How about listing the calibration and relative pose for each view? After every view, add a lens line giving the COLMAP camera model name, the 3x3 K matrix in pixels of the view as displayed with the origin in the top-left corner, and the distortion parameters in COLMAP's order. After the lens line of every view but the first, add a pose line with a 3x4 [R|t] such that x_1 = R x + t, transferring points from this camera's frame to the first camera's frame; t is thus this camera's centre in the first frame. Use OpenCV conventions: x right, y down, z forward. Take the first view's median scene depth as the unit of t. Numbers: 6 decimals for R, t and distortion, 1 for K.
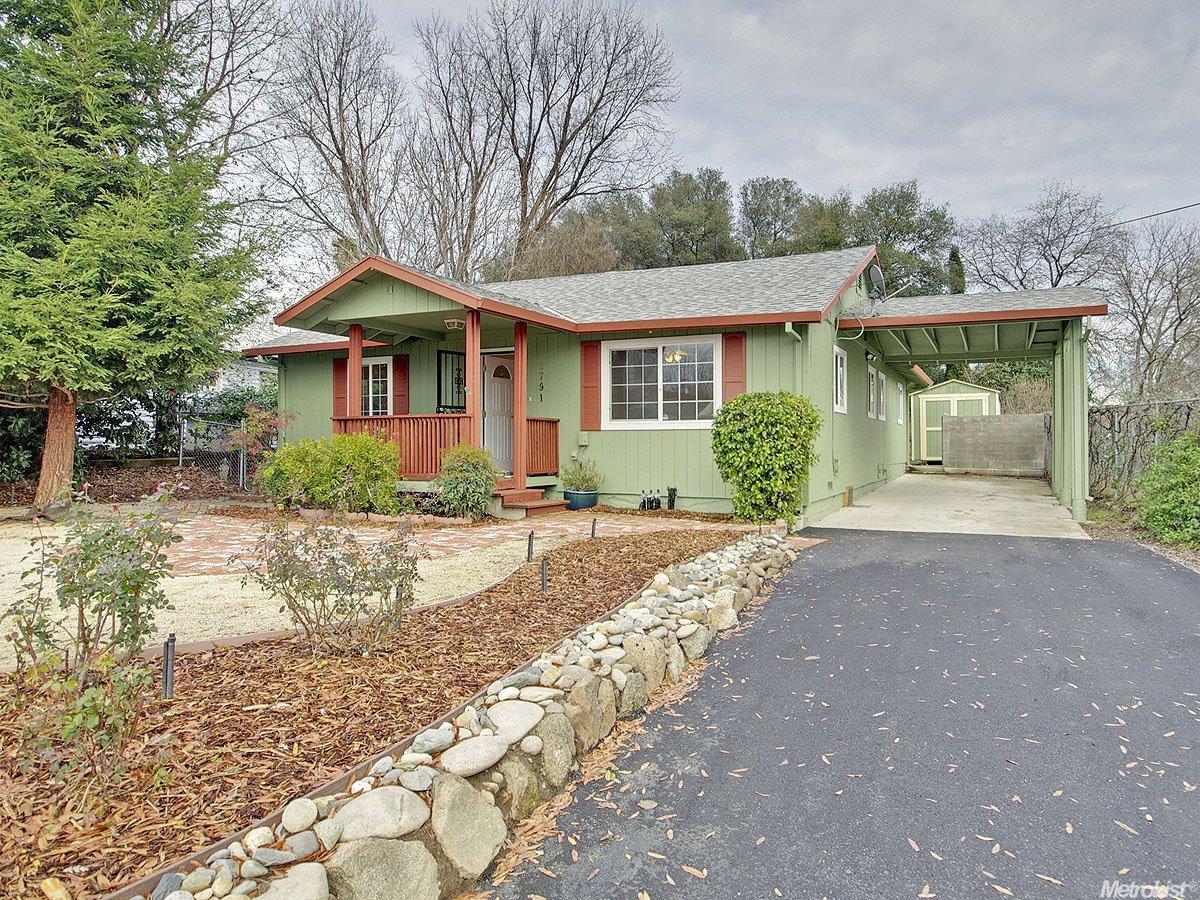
lens RADIAL K [[647.9, 0, 602.8], [0, 647.9, 448.9], [0, 0, 1]] dist [-0.013327, 0.014255]
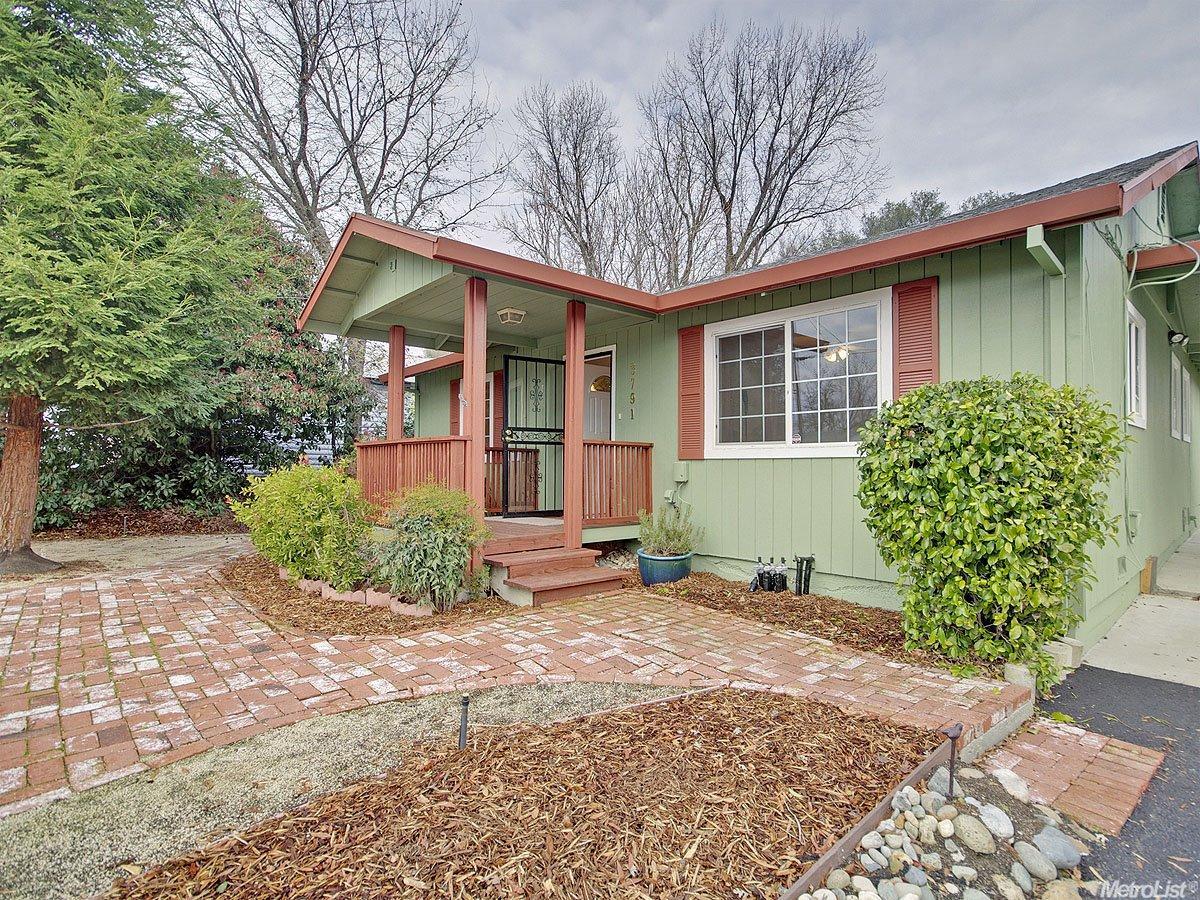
lens RADIAL K [[647.9, 0, 603.9], [0, 647.9, 465.0], [0, 0, 1]] dist [-0.013327, 0.014255]
pose [[0.957264, 0.000360, -0.289216, 0.115123], [-0.004910, 0.999875, -0.015008, -0.016076], [0.289174, 0.015786, 0.957146, 0.430974]]
